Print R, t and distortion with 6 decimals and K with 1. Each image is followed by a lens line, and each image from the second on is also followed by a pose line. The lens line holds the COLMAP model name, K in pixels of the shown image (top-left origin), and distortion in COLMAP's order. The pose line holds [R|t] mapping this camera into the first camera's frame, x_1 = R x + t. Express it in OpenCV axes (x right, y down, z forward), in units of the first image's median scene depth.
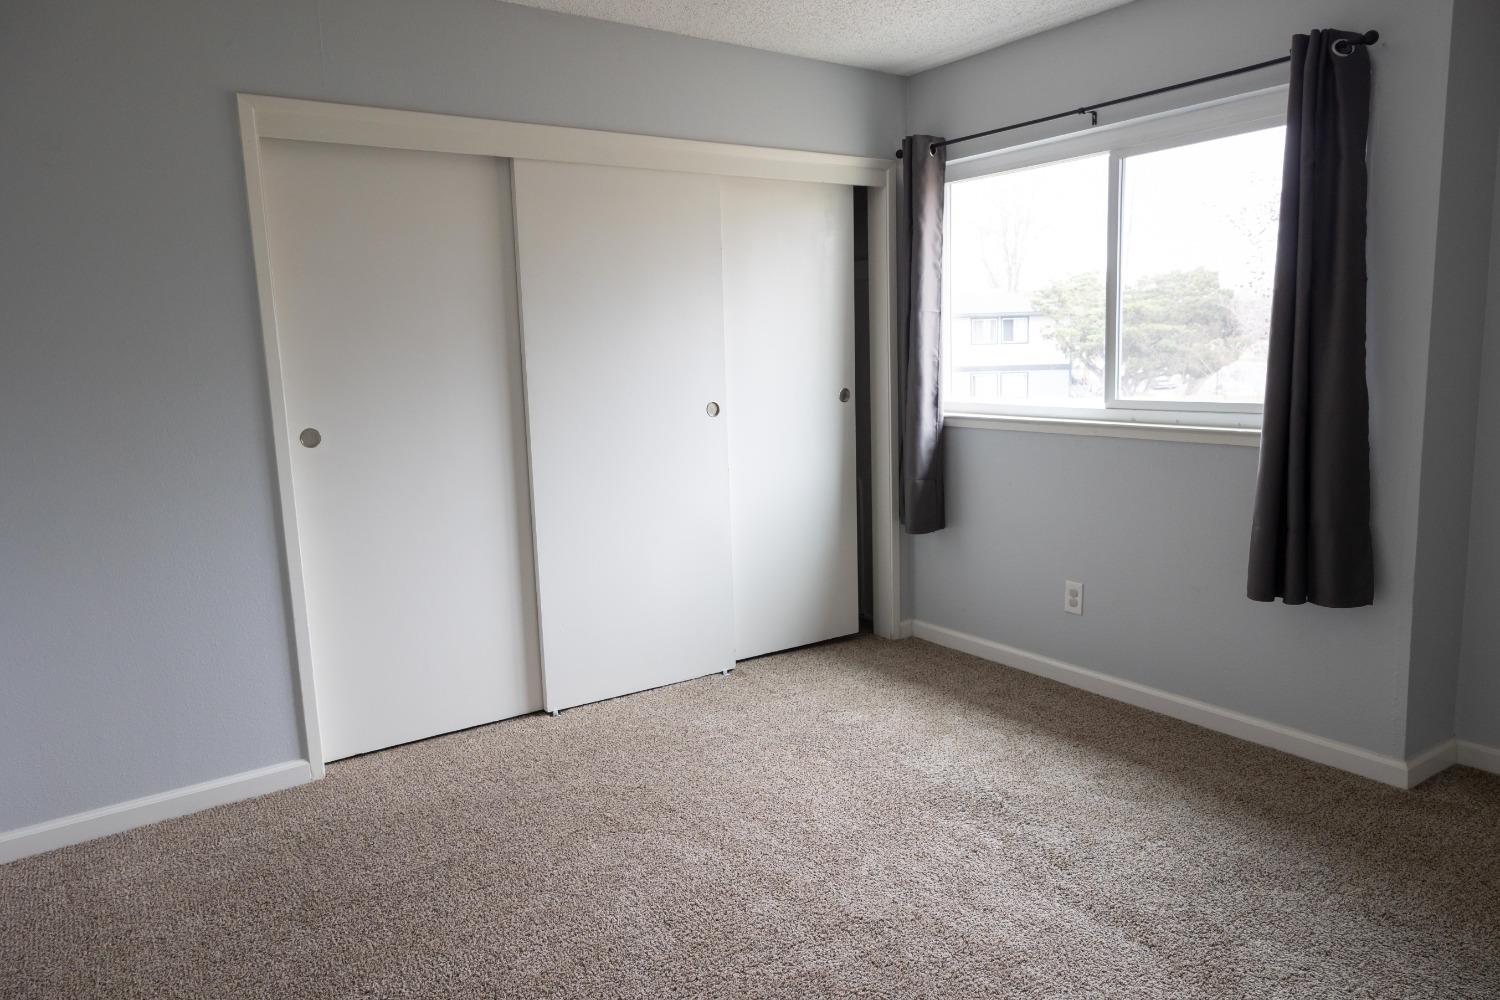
lens RADIAL K [[1018.0, 0, 743.0], [0, 1018.0, 490.4], [0, 0, 1]] dist [-0.001032, 0.009860]
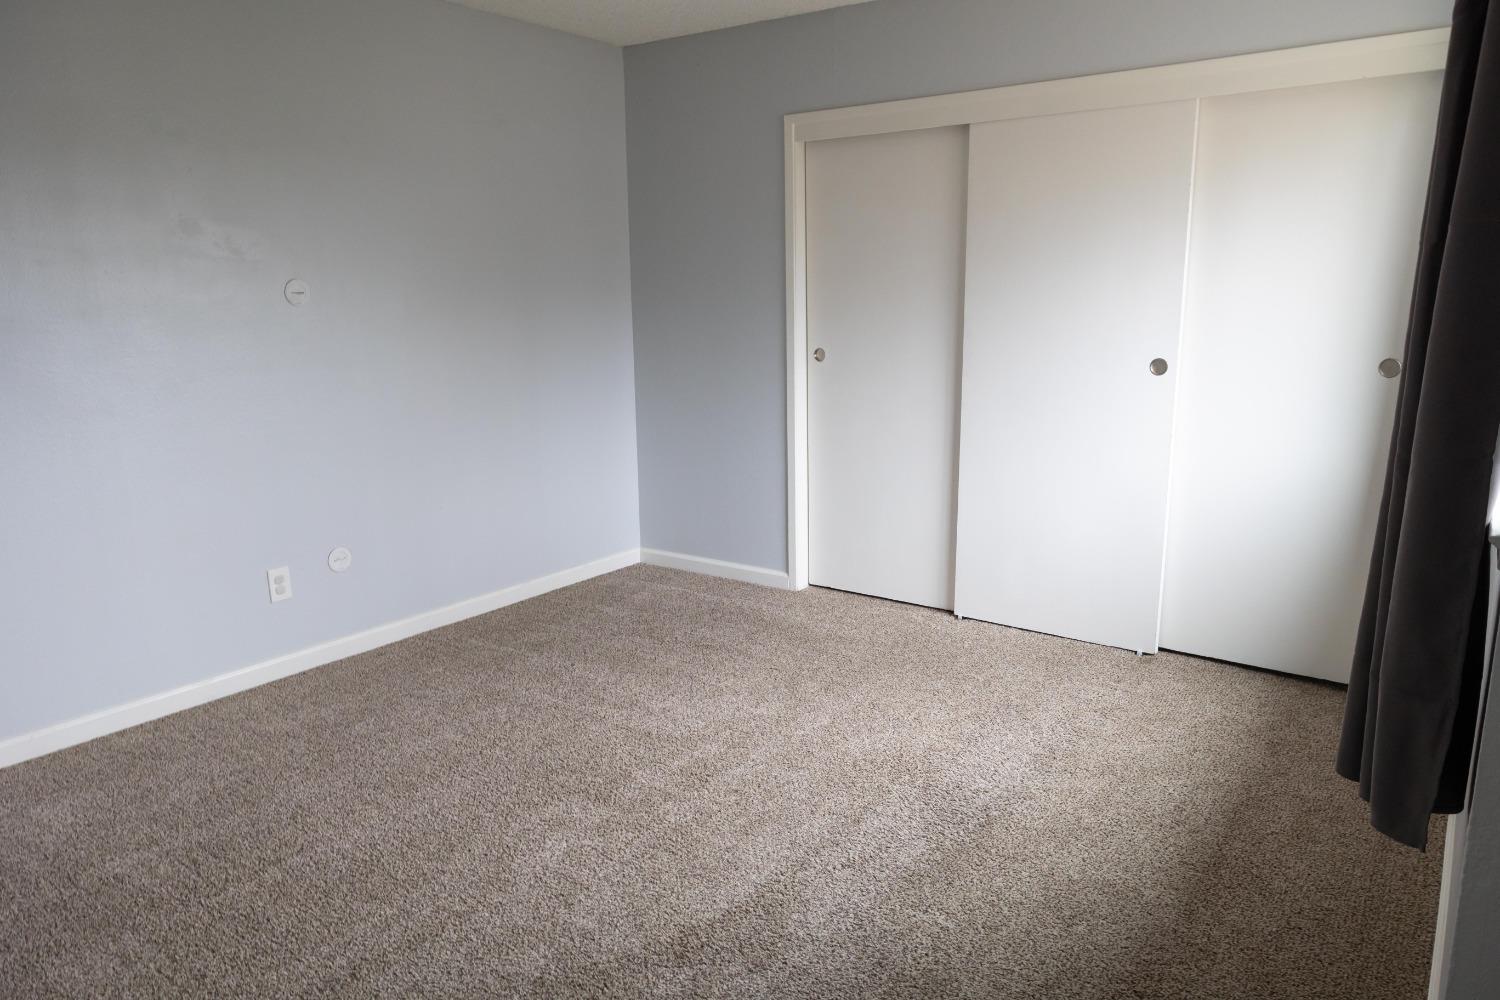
lens RADIAL K [[1018.0, 0, 743.0], [0, 1018.0, 490.4], [0, 0, 1]] dist [-0.001032, 0.009860]
pose [[0.320544, 0.218056, -0.921793, 0.816456], [-0.123559, 0.974453, 0.187547, -0.111973], [0.939140, 0.053779, 0.339298, 0.406493]]
